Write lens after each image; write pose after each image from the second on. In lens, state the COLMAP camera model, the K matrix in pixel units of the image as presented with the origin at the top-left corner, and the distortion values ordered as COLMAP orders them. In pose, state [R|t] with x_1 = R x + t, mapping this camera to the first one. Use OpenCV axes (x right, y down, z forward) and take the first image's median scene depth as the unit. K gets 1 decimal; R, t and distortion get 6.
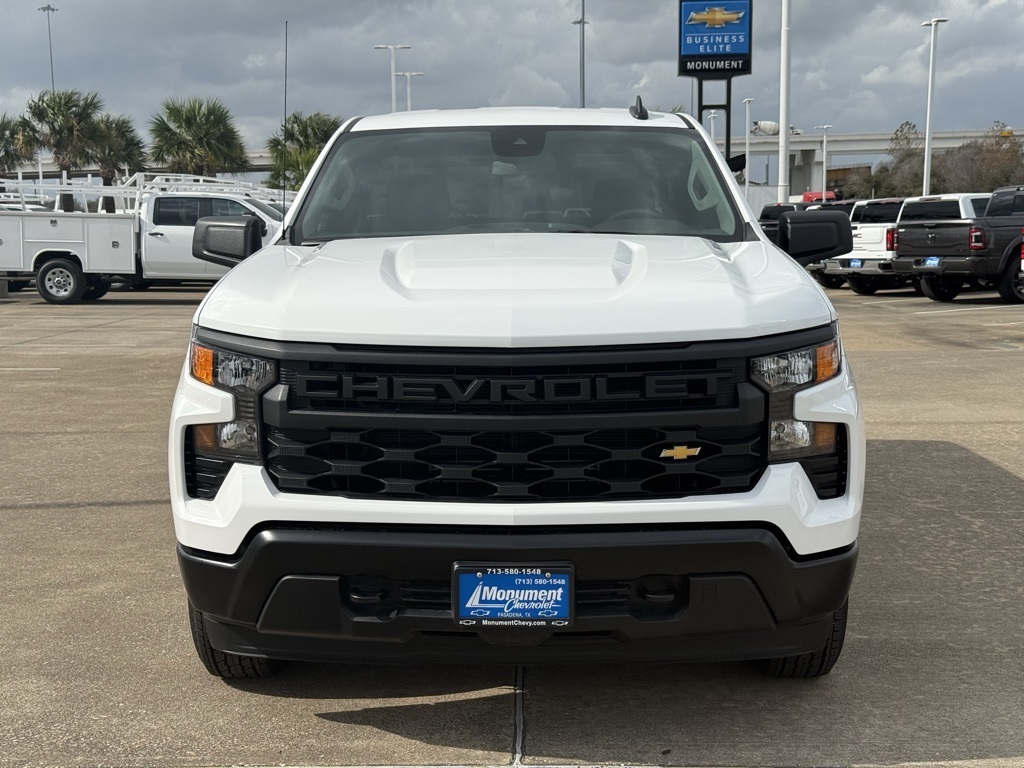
lens RADIAL K [[1409.3, 0, 511.3], [0, 1409.3, 379.6], [0, 0, 1]] dist [0.158853, -0.074315]
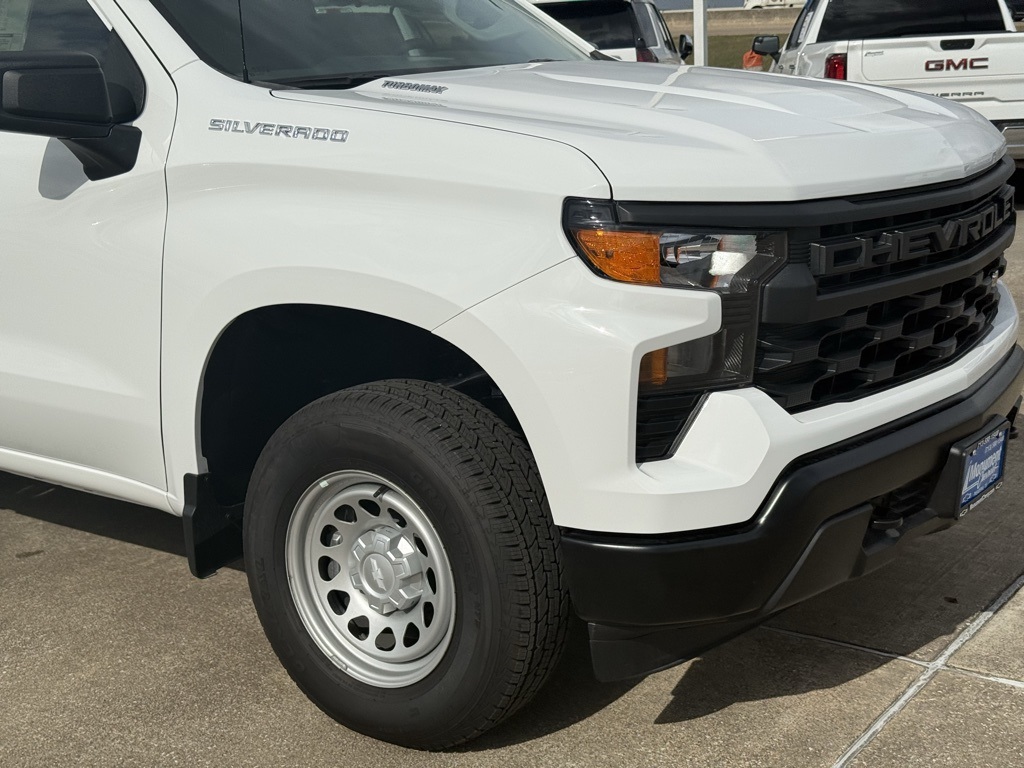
lens RADIAL K [[1424.7, 0, 511.0], [0, 1424.7, 358.2], [0, 0, 1]] dist [0.126038, -0.051665]
pose [[0.562865, -0.181851, 0.806296, -0.808604], [0.126089, 0.982971, 0.133676, -0.062156], [-0.816875, 0.026424, 0.576210, 0.690600]]
